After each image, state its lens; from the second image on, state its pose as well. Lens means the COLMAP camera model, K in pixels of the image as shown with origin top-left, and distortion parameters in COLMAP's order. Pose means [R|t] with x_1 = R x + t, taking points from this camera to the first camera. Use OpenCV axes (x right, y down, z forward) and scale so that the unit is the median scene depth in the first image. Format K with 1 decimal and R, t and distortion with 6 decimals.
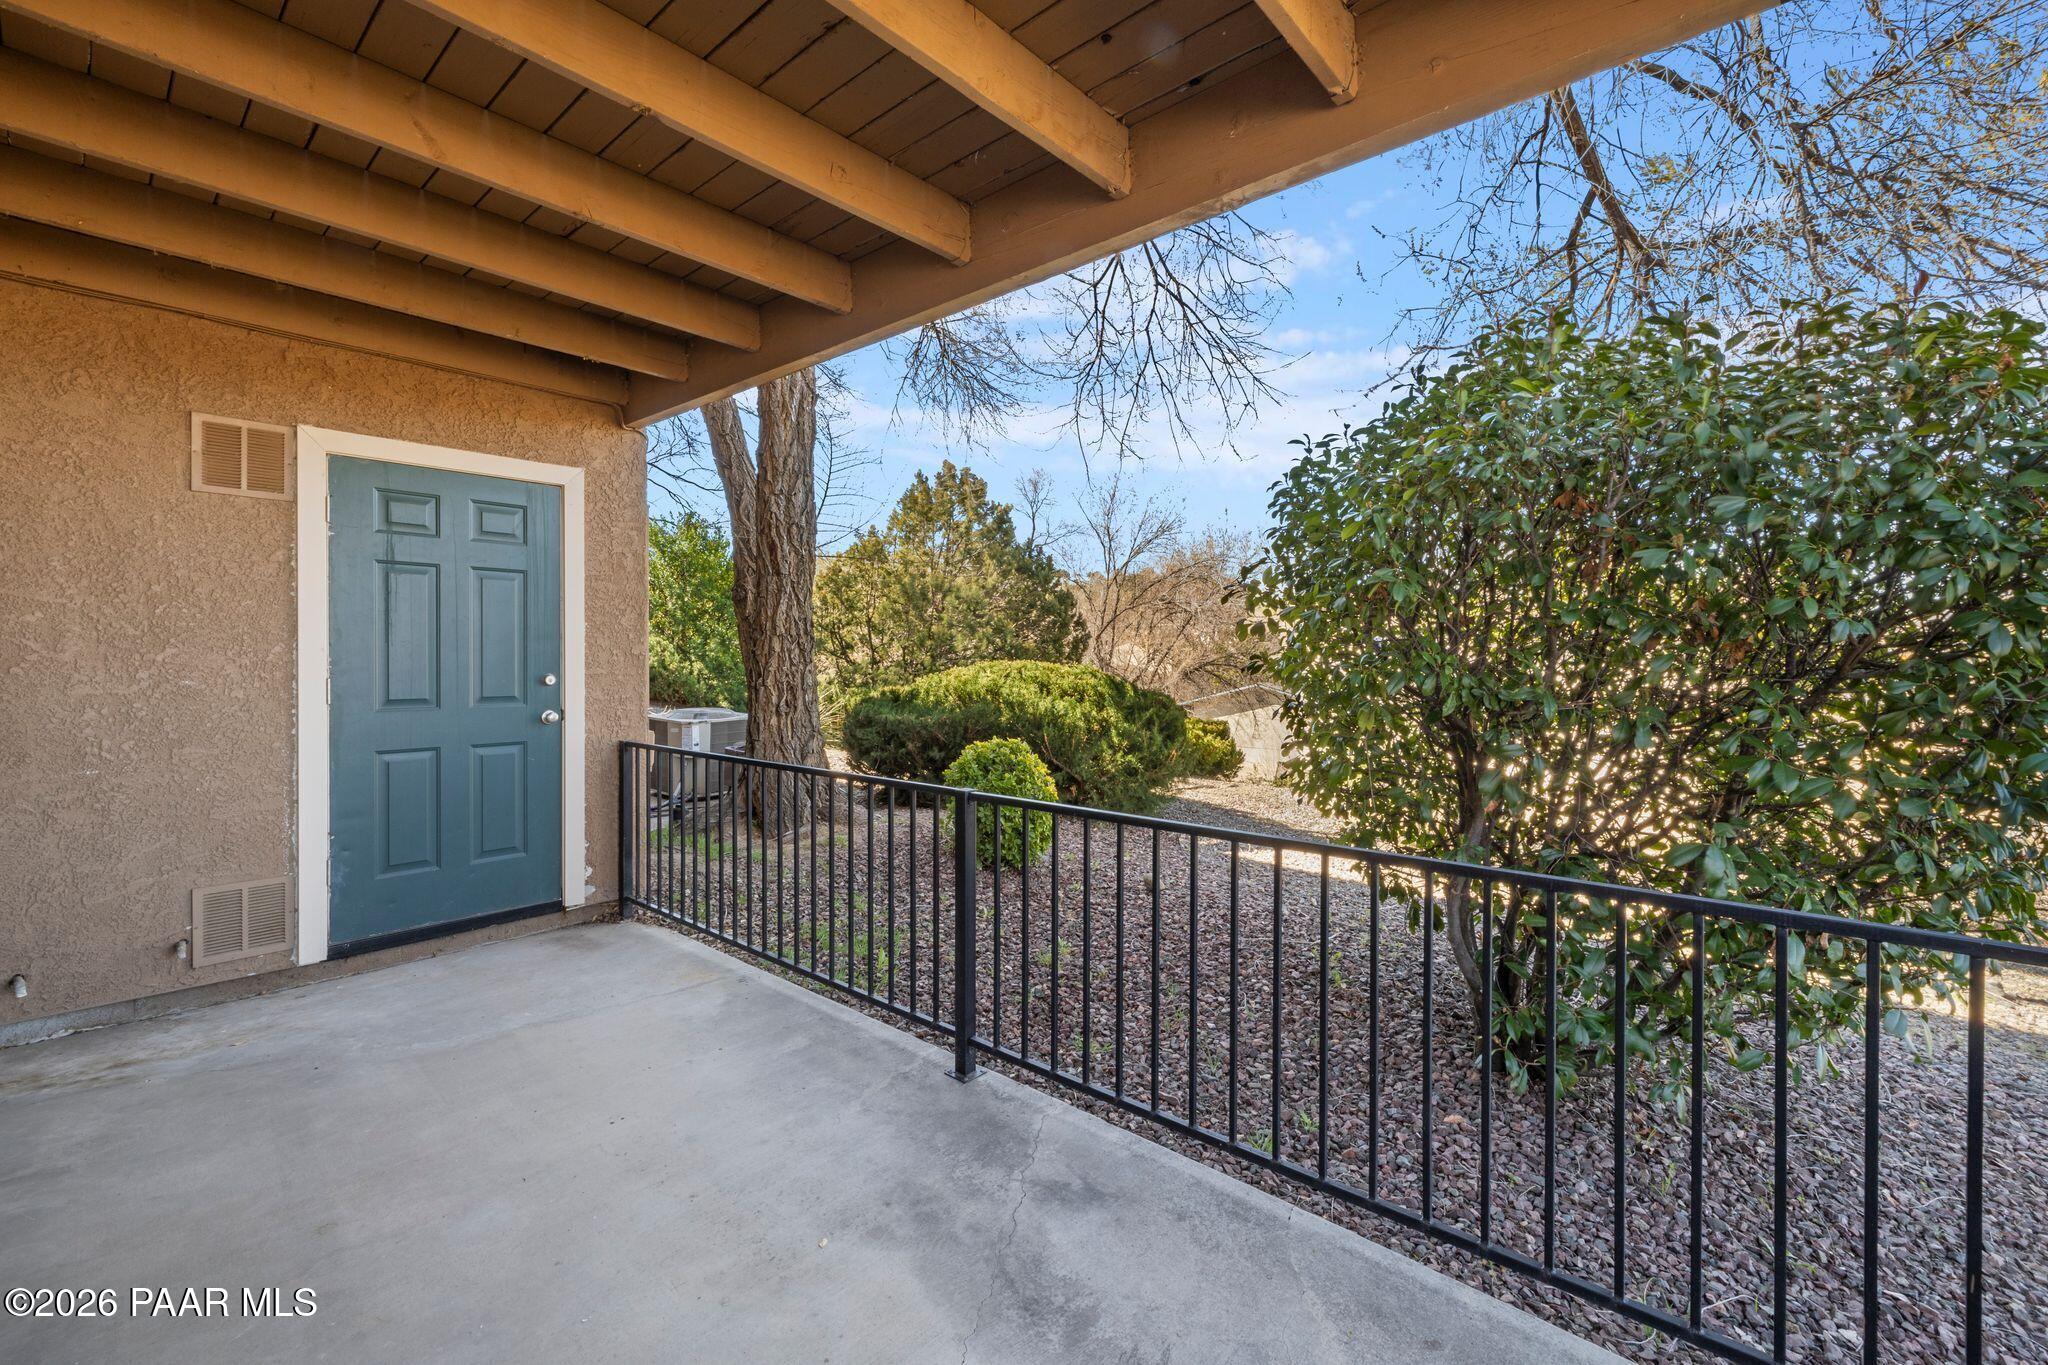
lens RADIAL K [[862.8, 0, 1013.3], [0, 862.8, 666.8], [0, 0, 1]] dist [-0.000915, 0.000561]
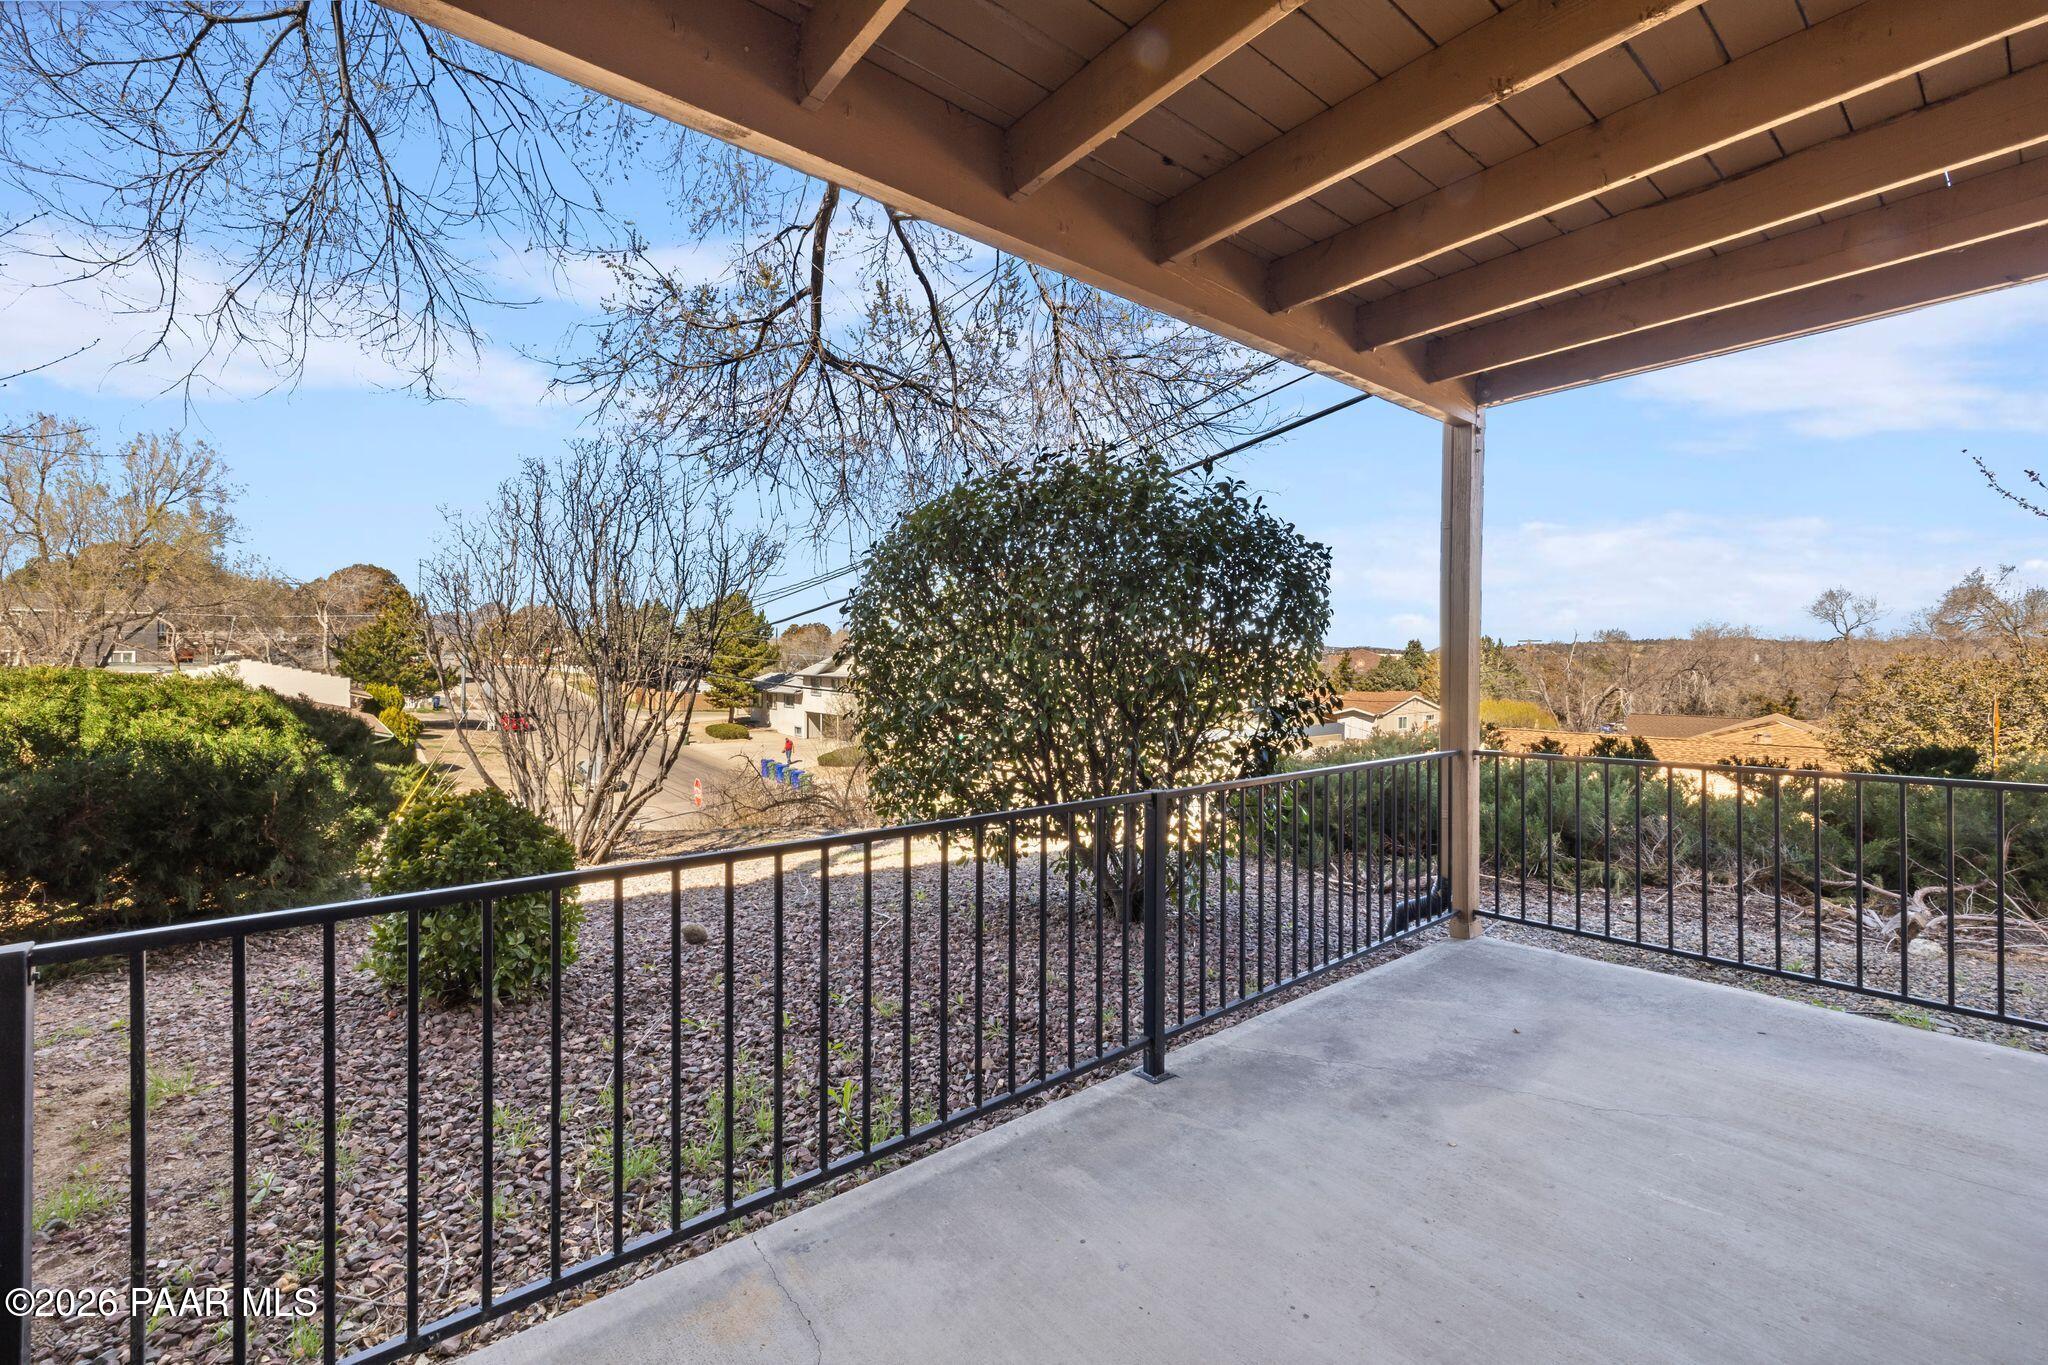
lens RADIAL K [[862.8, 0, 1013.3], [0, 862.8, 666.8], [0, 0, 1]] dist [-0.000915, 0.000561]
pose [[0.162552, -0.007015, 0.986675, -1.211166], [0.015592, 0.999868, 0.004540, -0.008711], [-0.986577, 0.014646, 0.162640, 1.128260]]
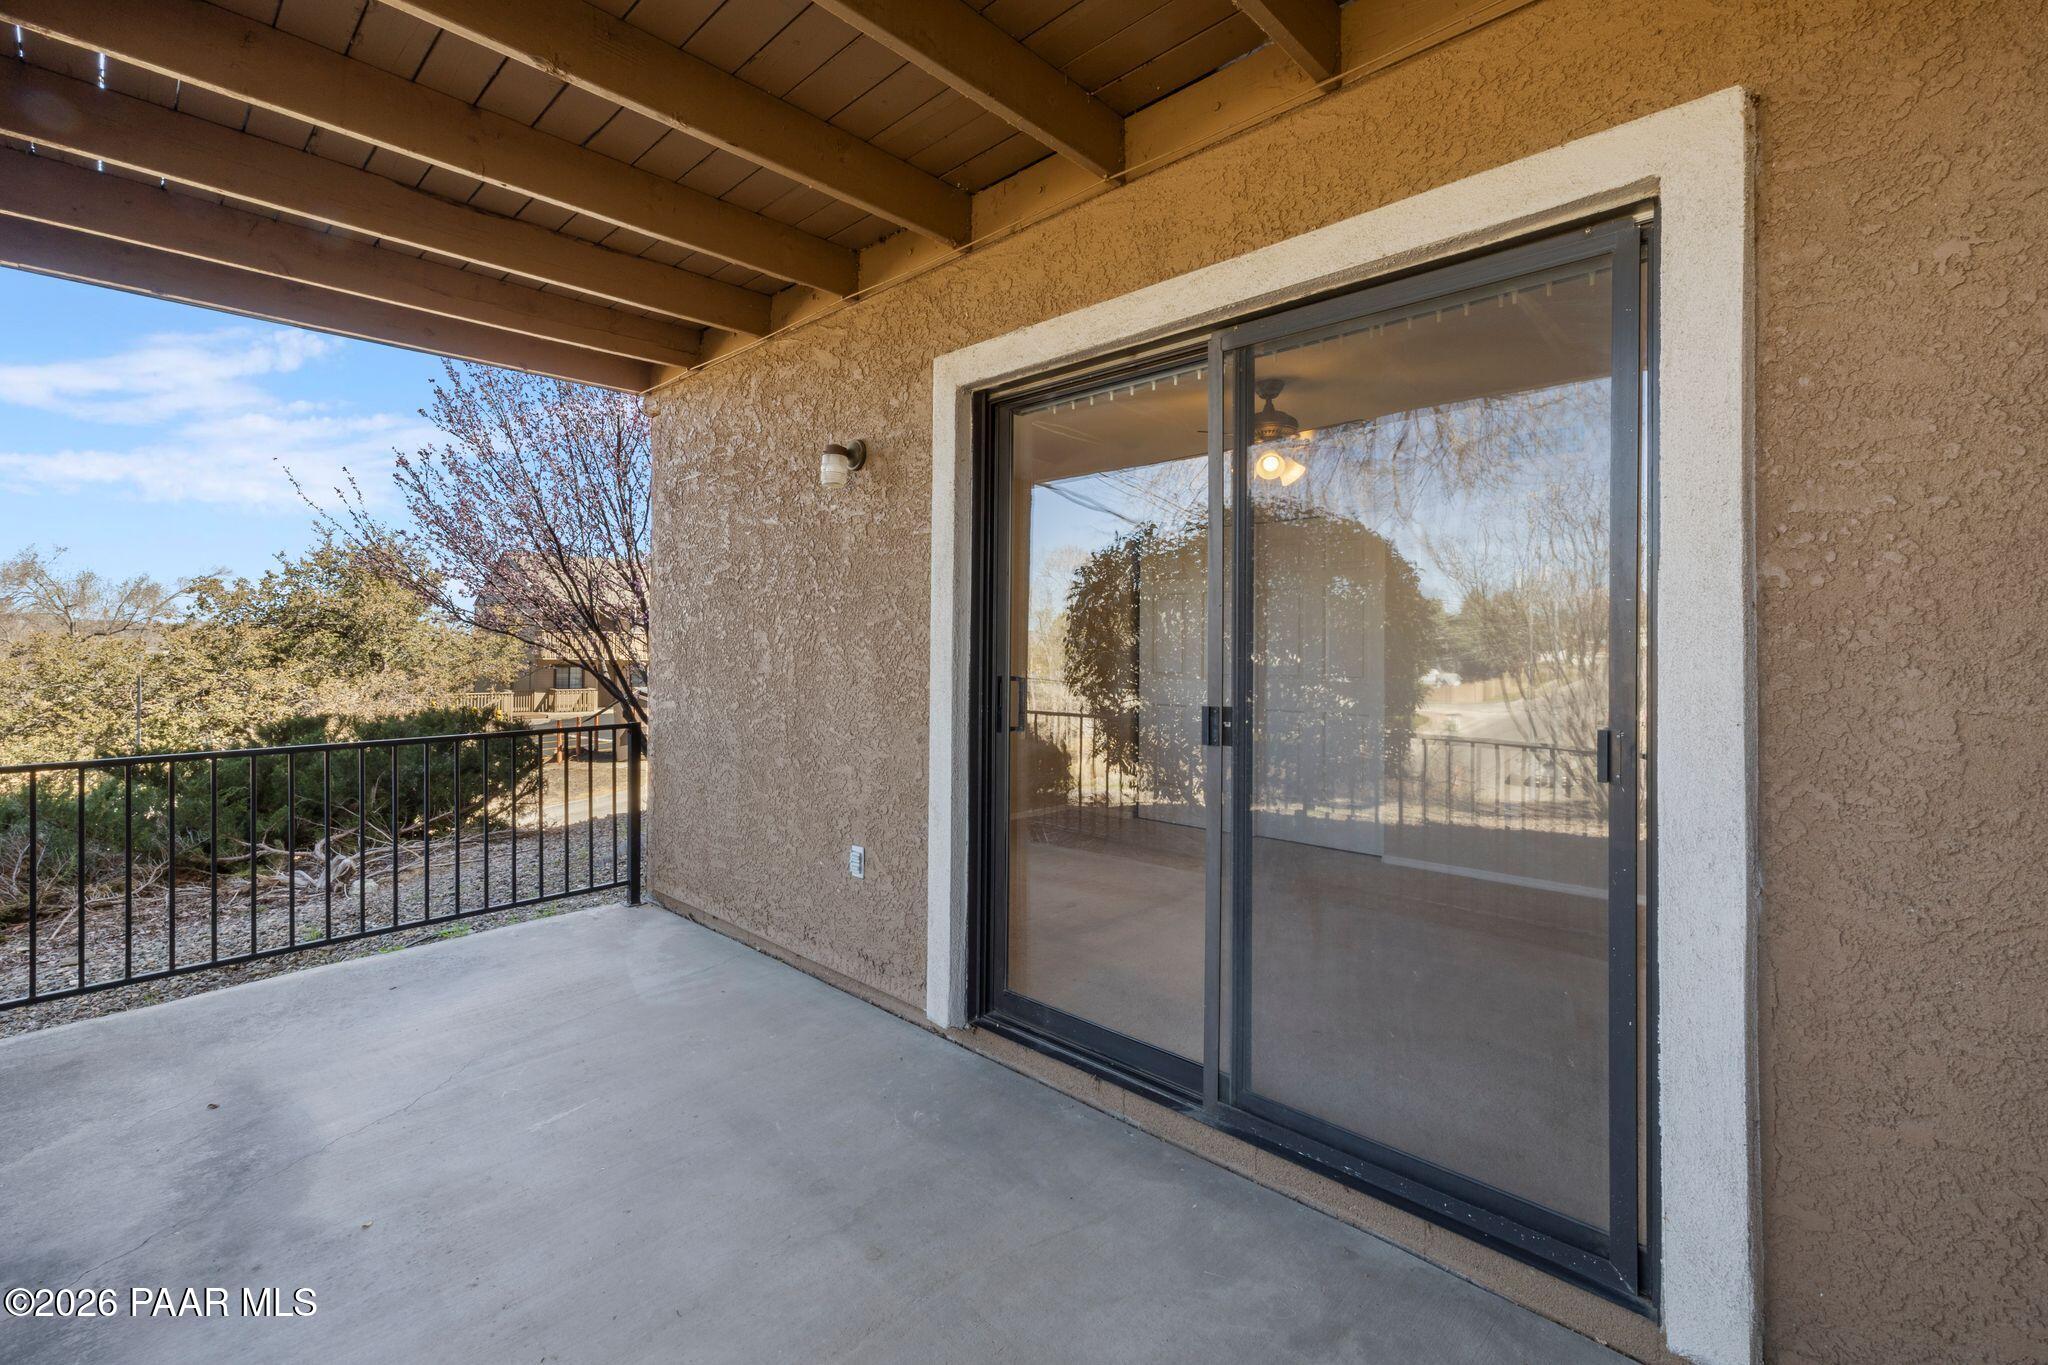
lens RADIAL K [[888.2, 0, 993.0], [0, 888.2, 637.6], [0, 0, 1]] dist [0.000046, 0.000265]
pose [[-0.998813, -0.007797, 0.048084, -0.793890], [-0.007515, 0.999954, 0.006034, -0.014088], [-0.048128, 0.005665, -0.998825, 1.599170]]
